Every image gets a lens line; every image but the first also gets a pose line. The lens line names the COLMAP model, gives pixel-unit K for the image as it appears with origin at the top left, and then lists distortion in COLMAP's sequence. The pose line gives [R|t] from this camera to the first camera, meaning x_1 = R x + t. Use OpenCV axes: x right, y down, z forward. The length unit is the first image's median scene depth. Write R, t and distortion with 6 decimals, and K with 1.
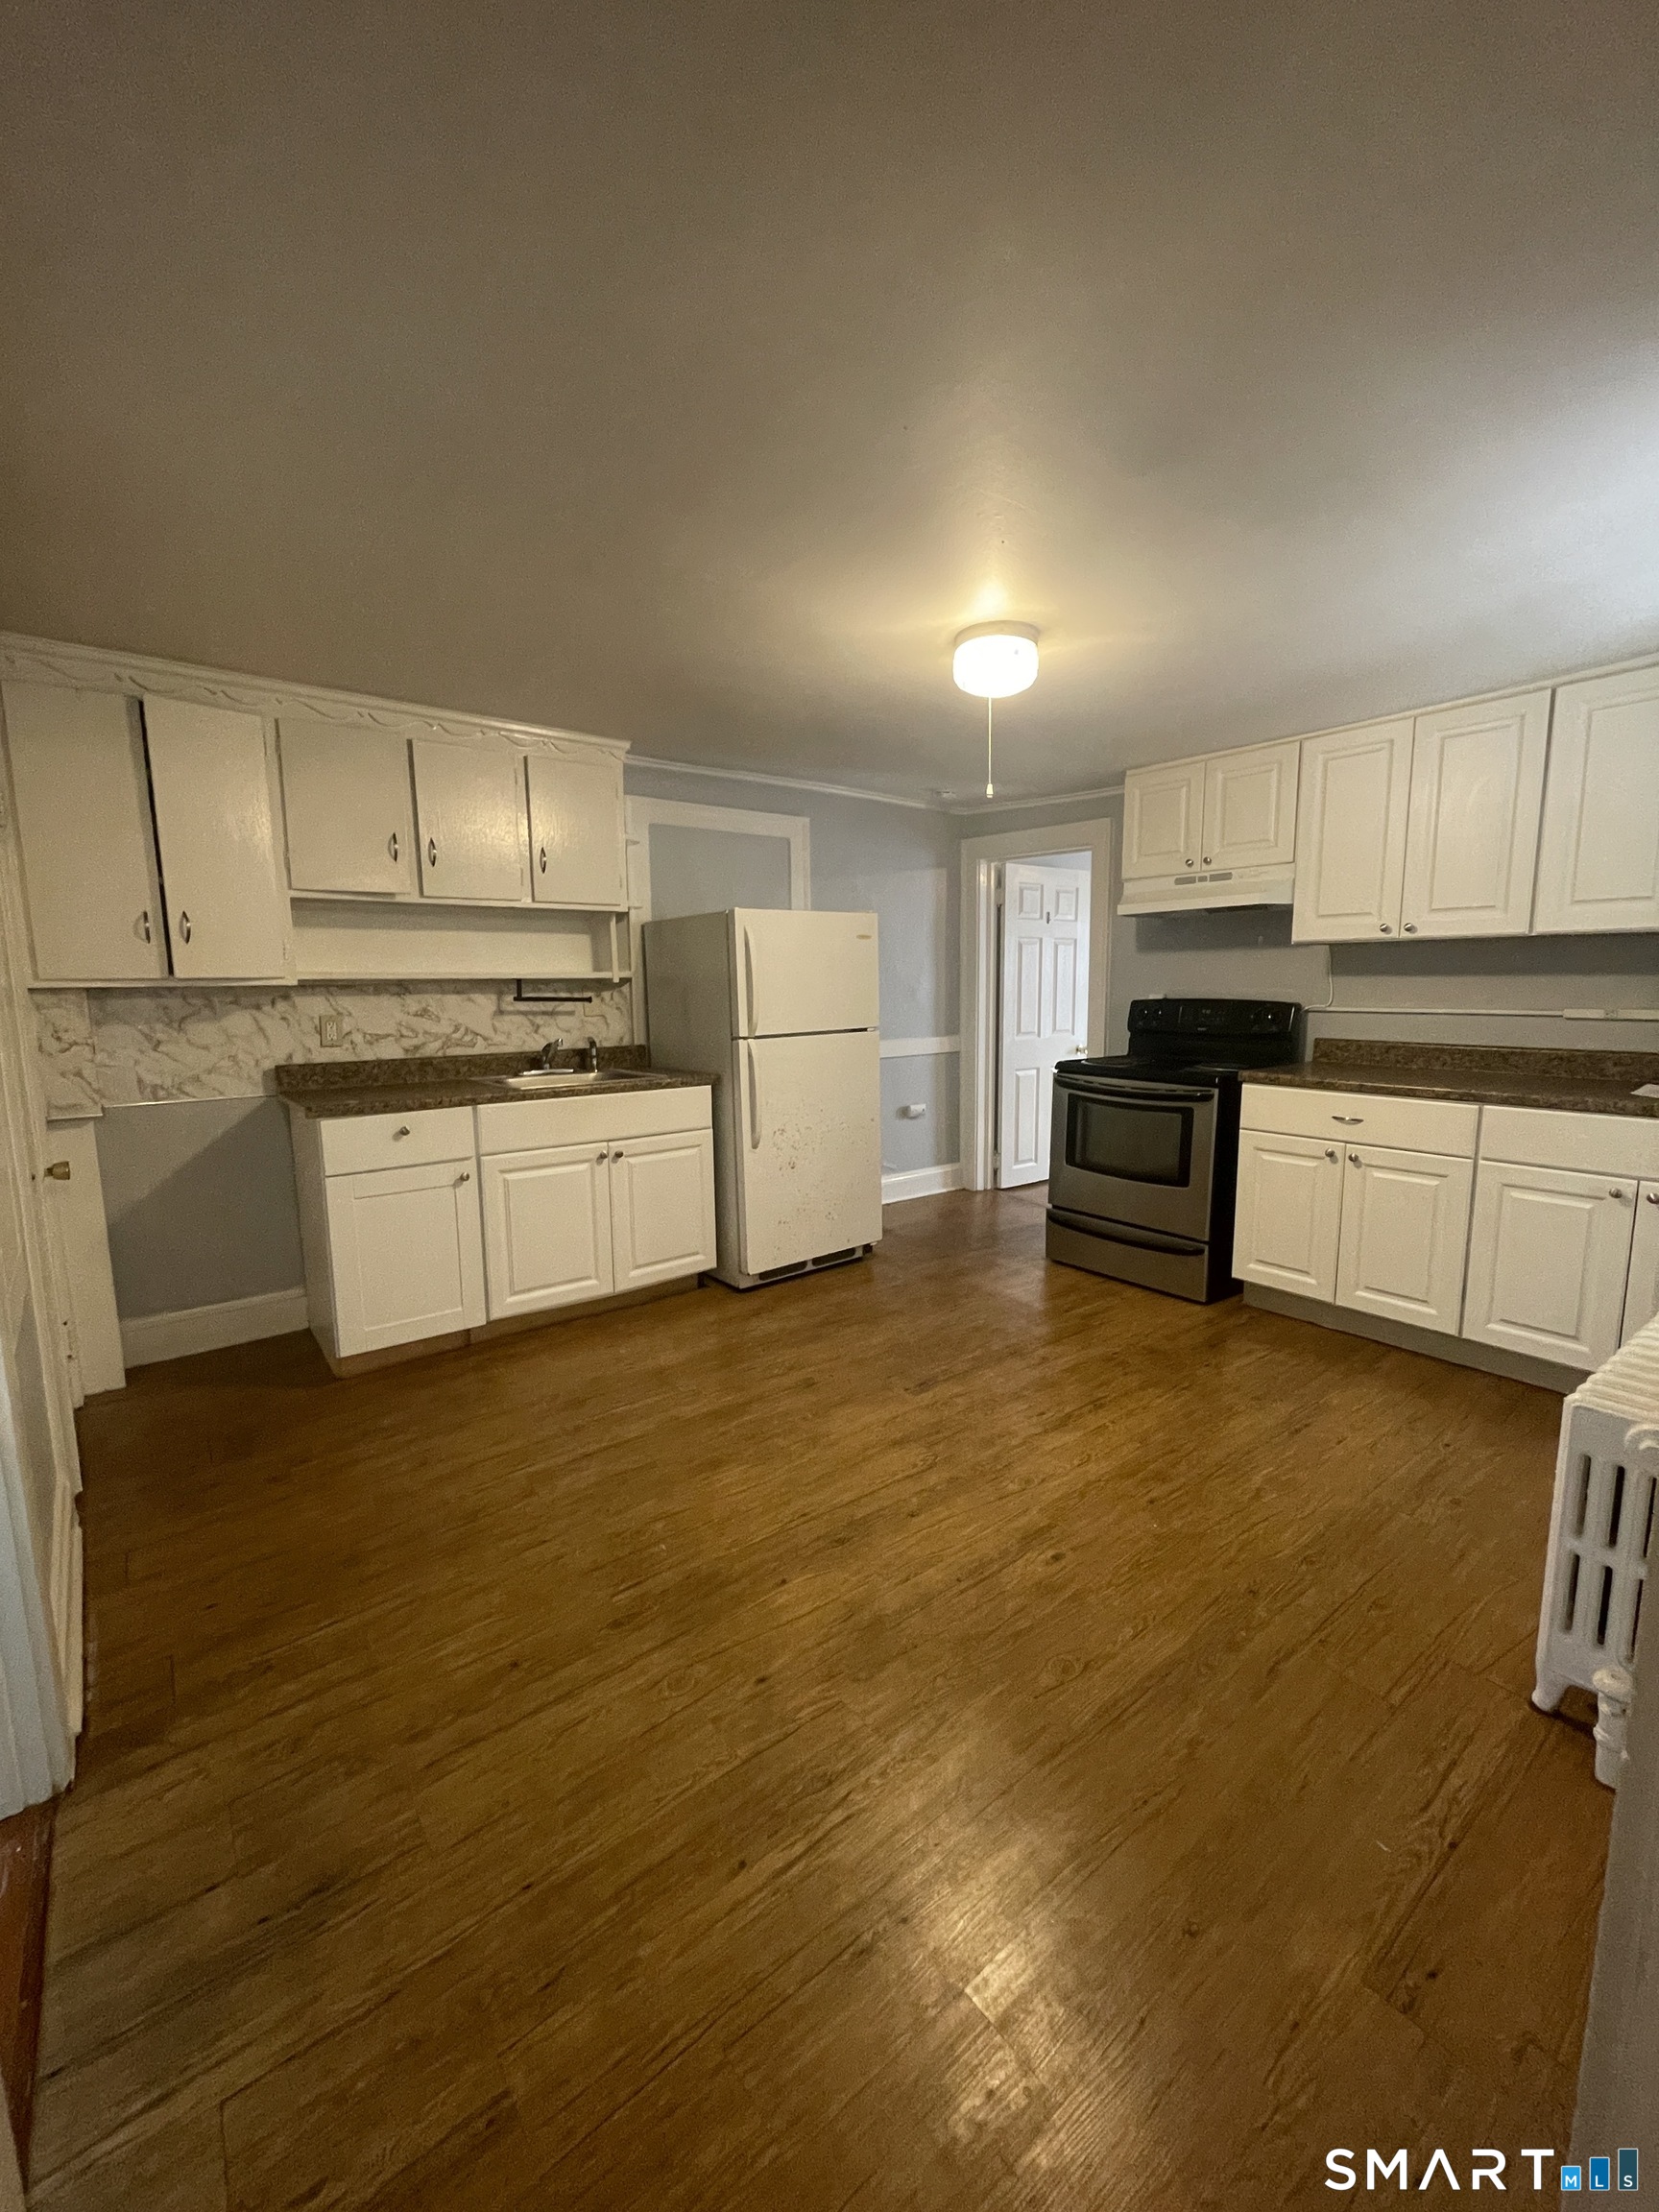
lens RADIAL K [[895.9, 0, 831.4], [0, 895.9, 1104.9], [0, 0, 1]] dist [-0.001746, -0.000032]
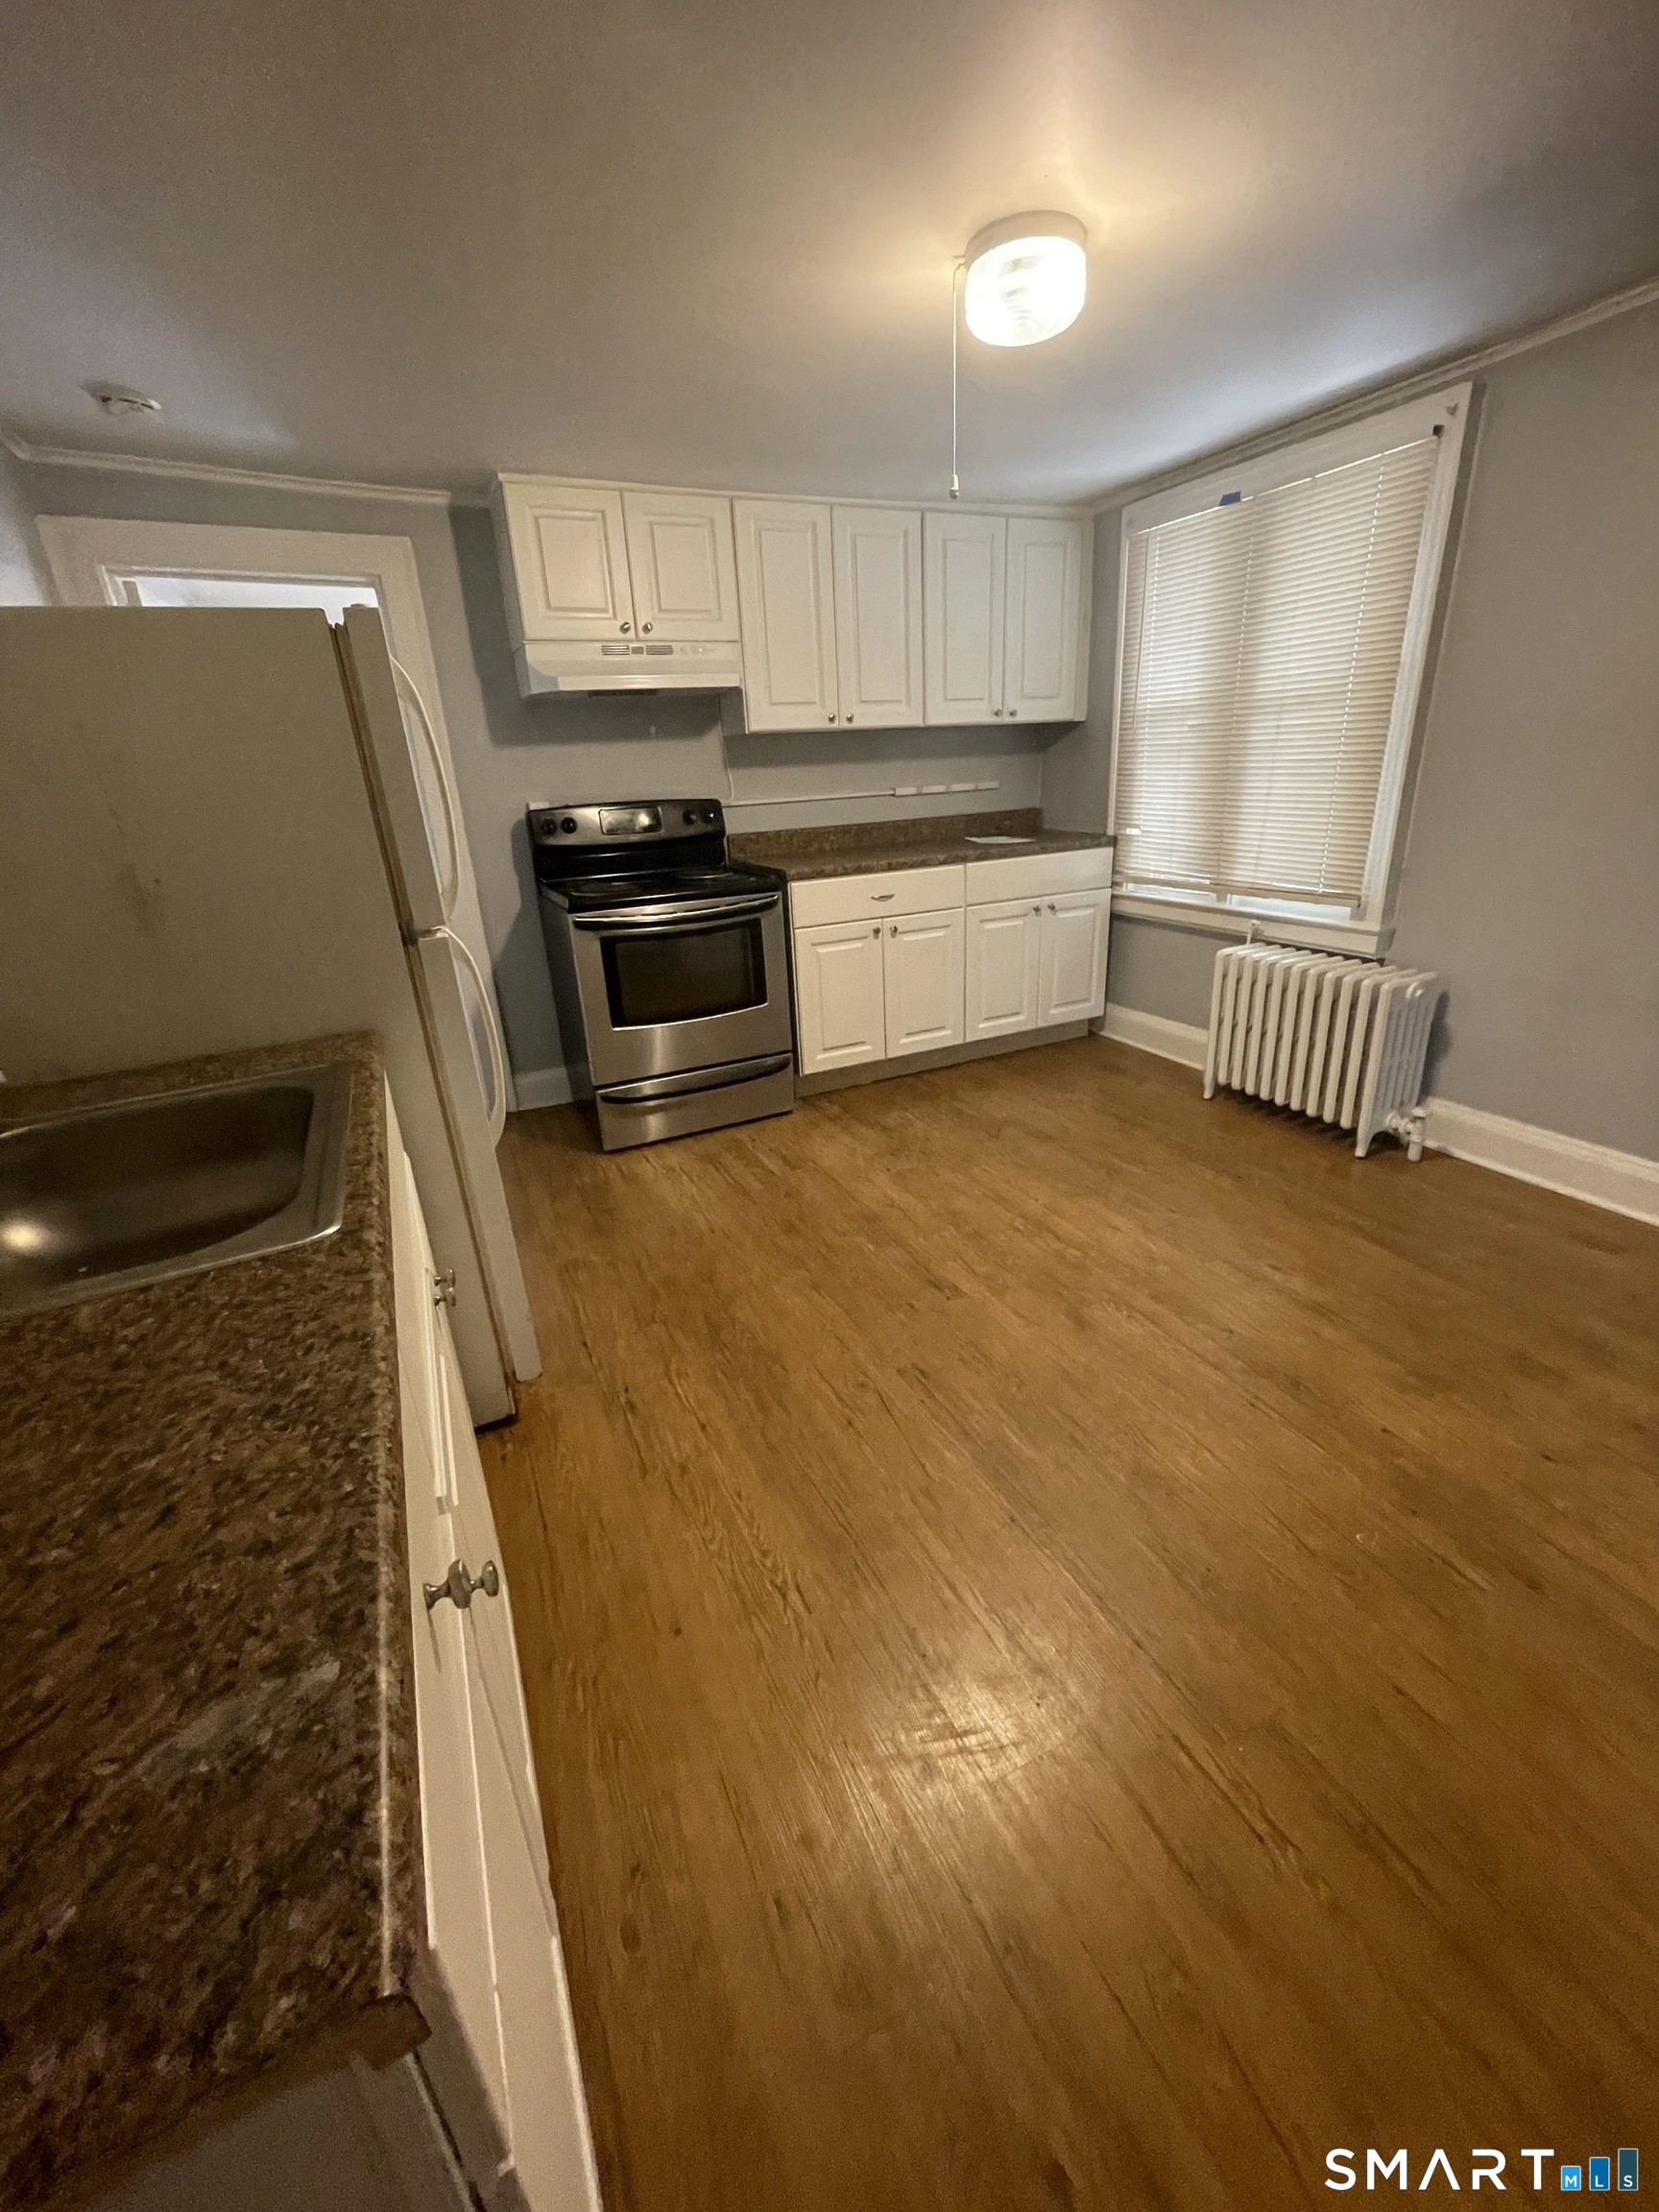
lens RADIAL K [[895.9, 0, 838.2], [0, 895.9, 1100.7], [0, 0, 1]] dist [-0.001746, -0.000032]
pose [[0.214123, -0.349950, 0.911968, -0.555551], [0.182739, 0.931490, 0.314535, -0.109611], [-0.959561, 0.099303, 0.263403, 0.785195]]
